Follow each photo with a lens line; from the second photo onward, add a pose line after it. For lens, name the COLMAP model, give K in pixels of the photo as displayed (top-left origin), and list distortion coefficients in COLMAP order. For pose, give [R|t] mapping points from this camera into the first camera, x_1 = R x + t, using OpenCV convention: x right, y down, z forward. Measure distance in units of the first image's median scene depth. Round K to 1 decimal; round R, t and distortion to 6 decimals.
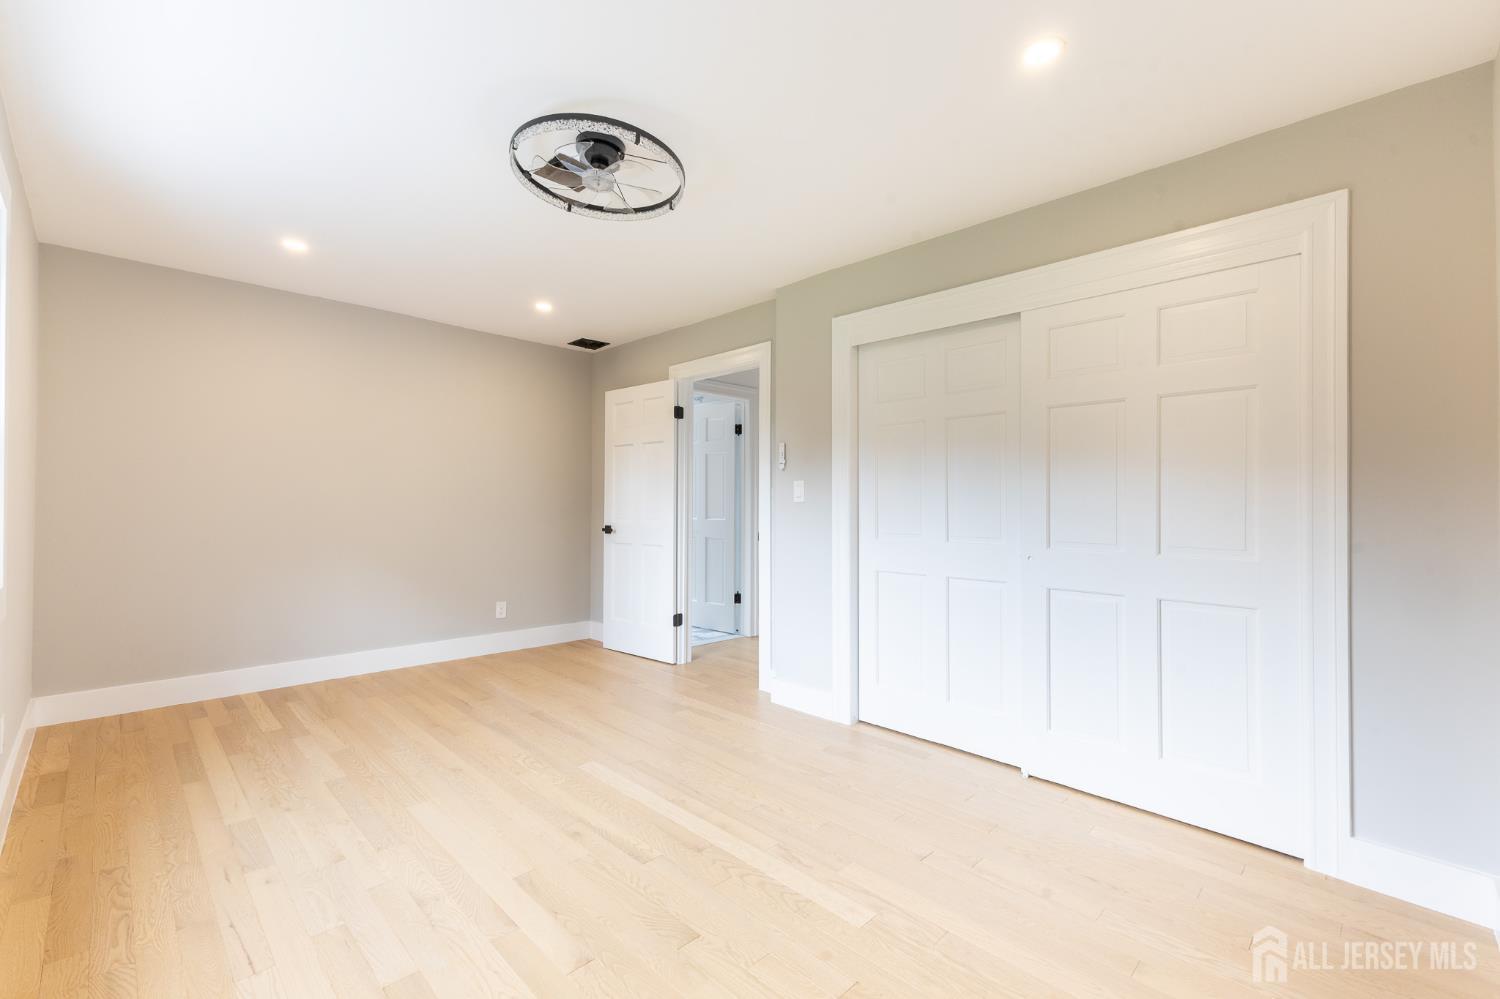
lens RADIAL K [[645.9, 0, 750.0], [0, 645.9, 499.5], [0, 0, 1]] dist [0.000761, -0.000261]
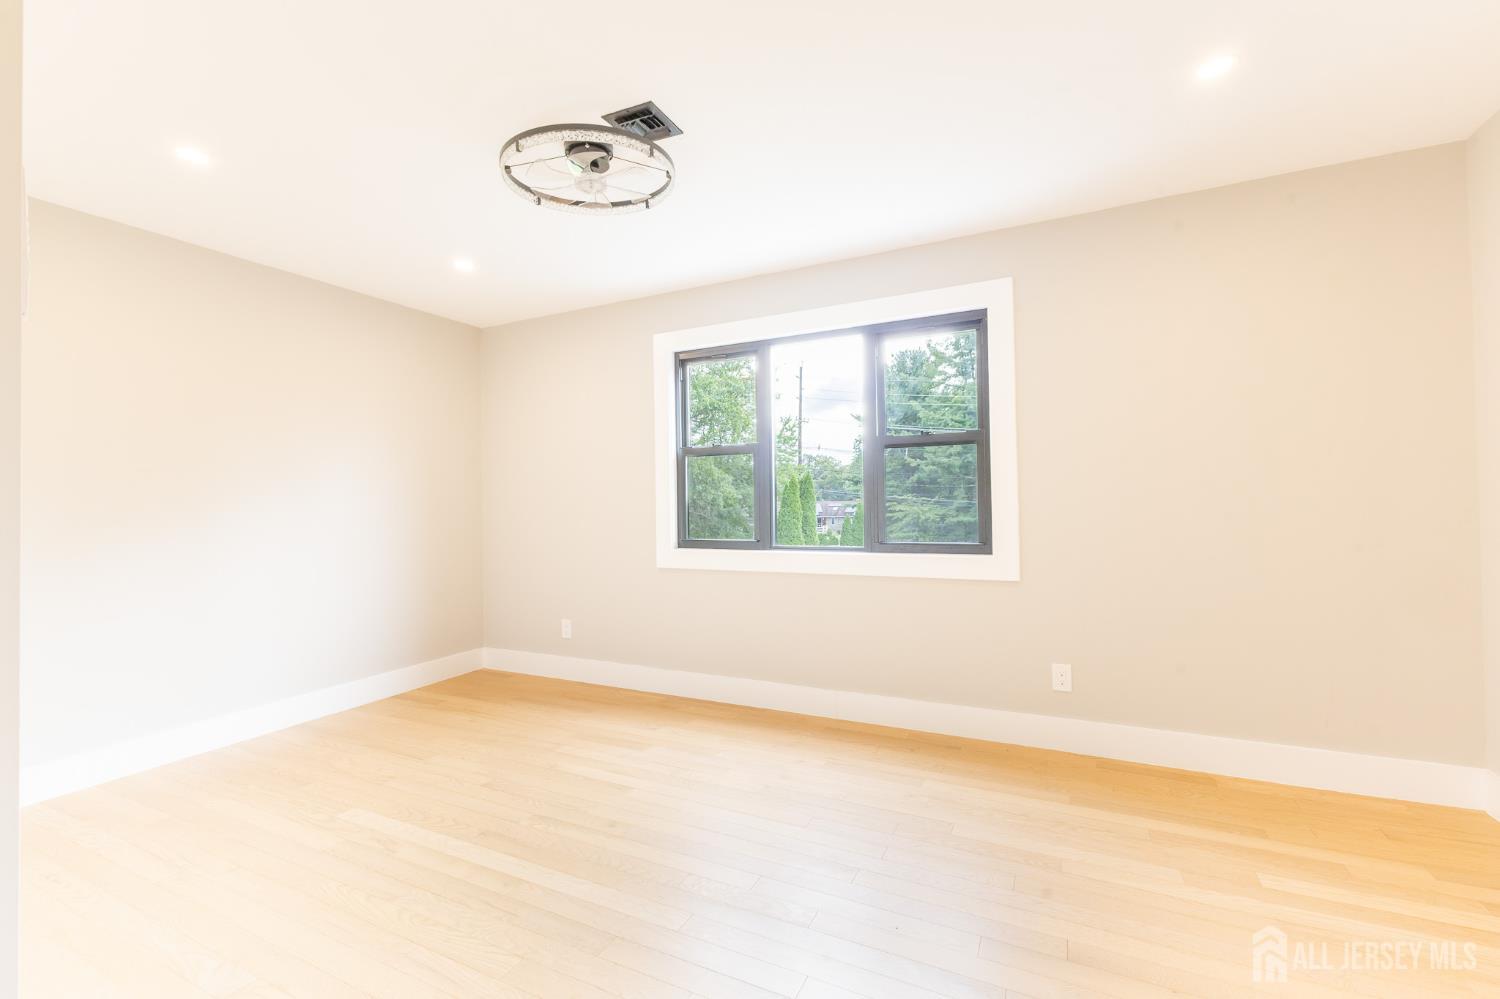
lens RADIAL K [[810.7, 0, 684.9], [0, 810.7, 469.6], [0, 0, 1]] dist [0.029948, -0.000284]
pose [[-0.984120, 0.001590, -0.177495, -0.146349], [0.009629, 0.998966, -0.044438, 0.032126], [0.177241, -0.045441, -0.983118, 2.085453]]
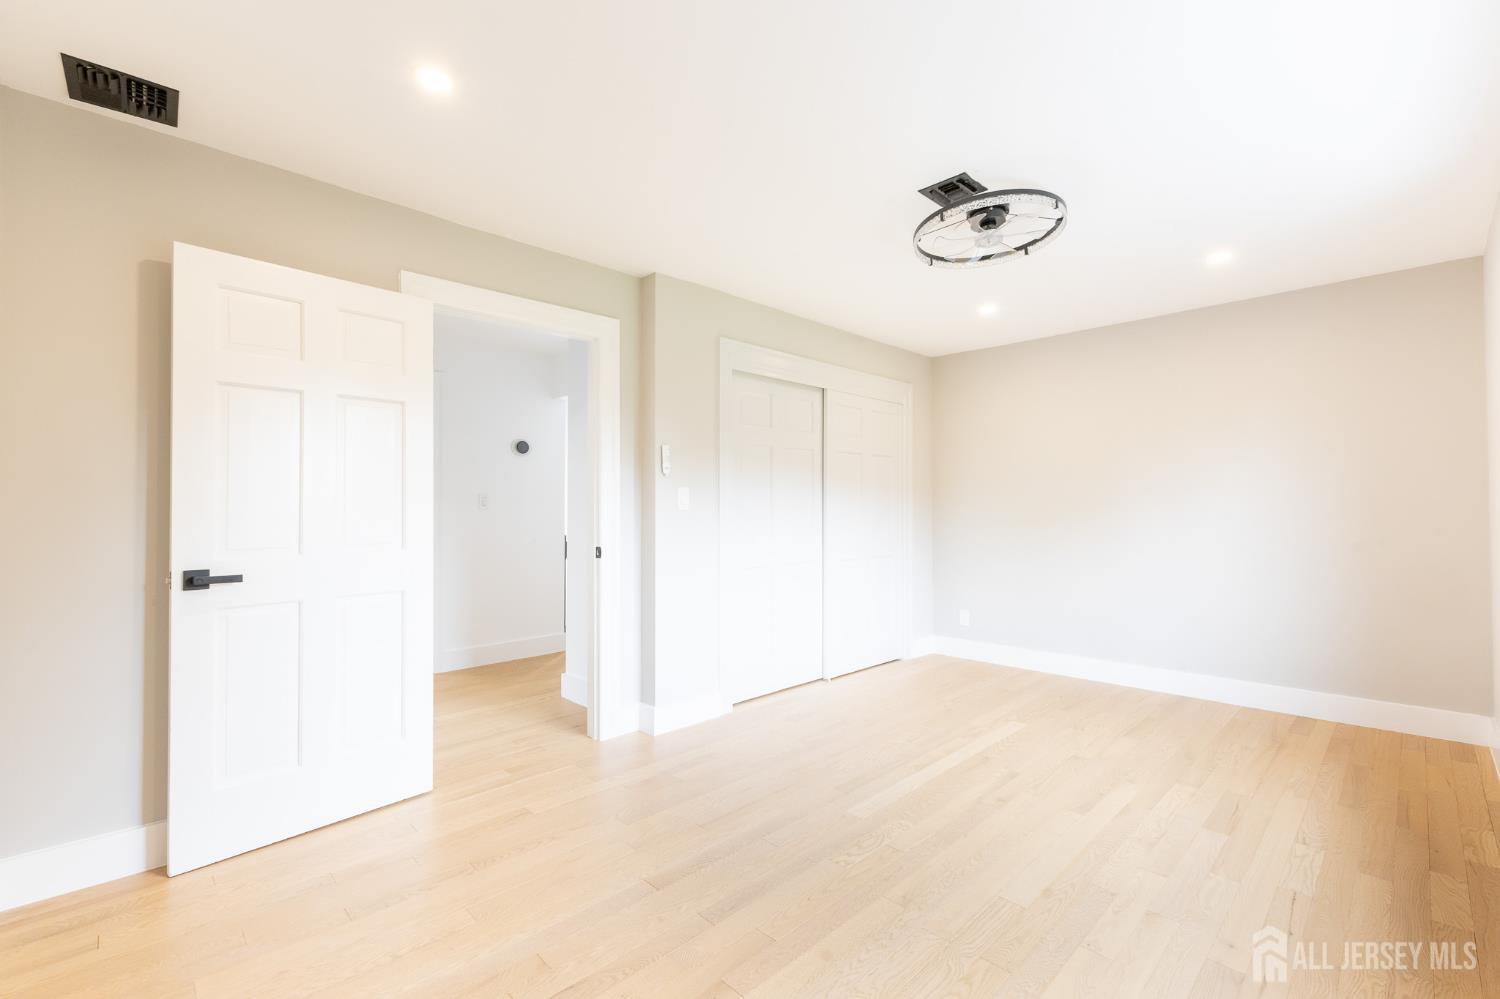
lens RADIAL K [[645.9, 0, 750.0], [0, 645.9, 499.5], [0, 0, 1]] dist [0.000761, -0.000261]
pose [[0.006758, 0.008467, 0.999941, -1.340929], [-0.004209, 0.999956, -0.008439, -0.005731], [-0.999968, -0.004152, 0.006794, 1.355080]]
